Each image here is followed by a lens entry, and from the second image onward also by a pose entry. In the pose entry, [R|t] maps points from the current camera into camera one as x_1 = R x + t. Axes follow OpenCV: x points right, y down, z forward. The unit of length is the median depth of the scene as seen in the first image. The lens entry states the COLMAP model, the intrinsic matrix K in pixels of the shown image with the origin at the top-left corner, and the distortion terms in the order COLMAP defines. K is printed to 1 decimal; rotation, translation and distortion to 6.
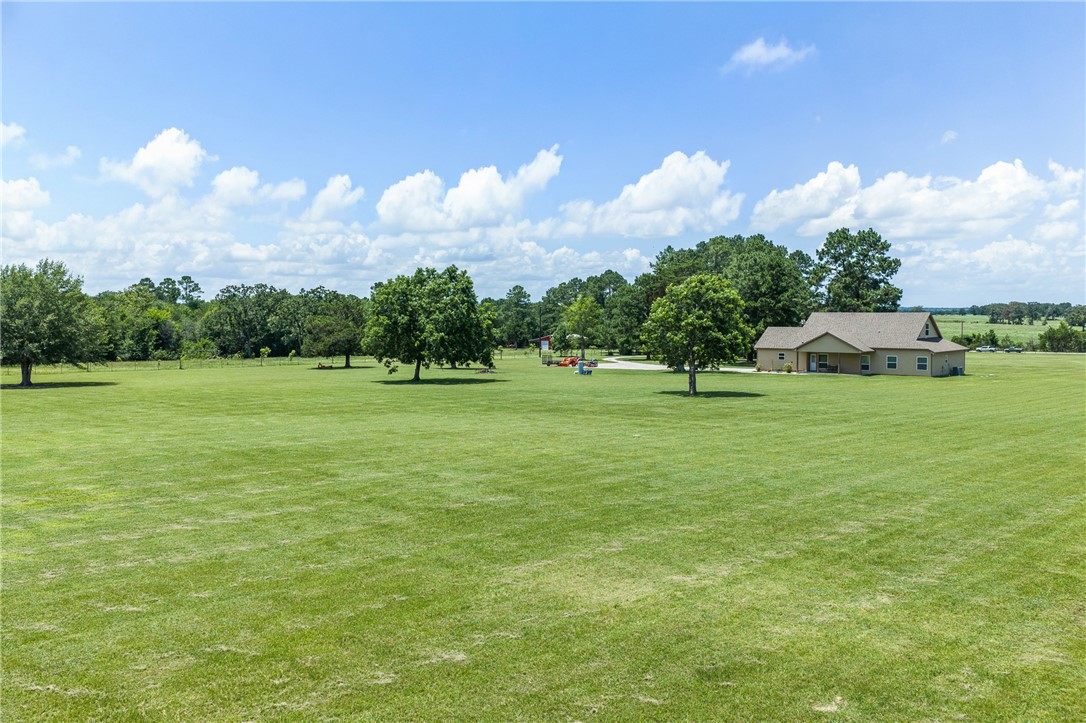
lens RADIAL K [[875.7, 0, 542.7], [0, 875.7, 360.2], [0, 0, 1]] dist [-0.013606, -0.004425]
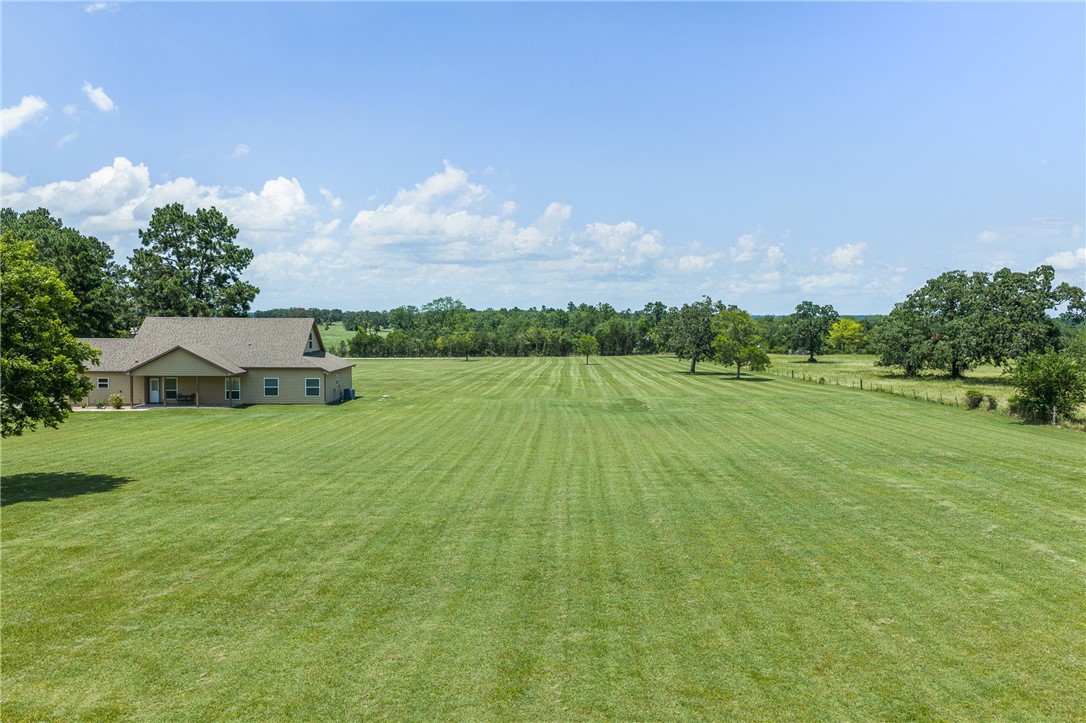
lens RADIAL K [[875.7, 0, 542.9], [0, 875.7, 361.4], [0, 0, 1]] dist [-0.013606, -0.004425]
pose [[0.710241, -0.026445, 0.703461, 0.040552], [0.029187, 0.999541, 0.008108, -0.014071], [-0.703353, 0.014773, 0.710687, 0.259765]]
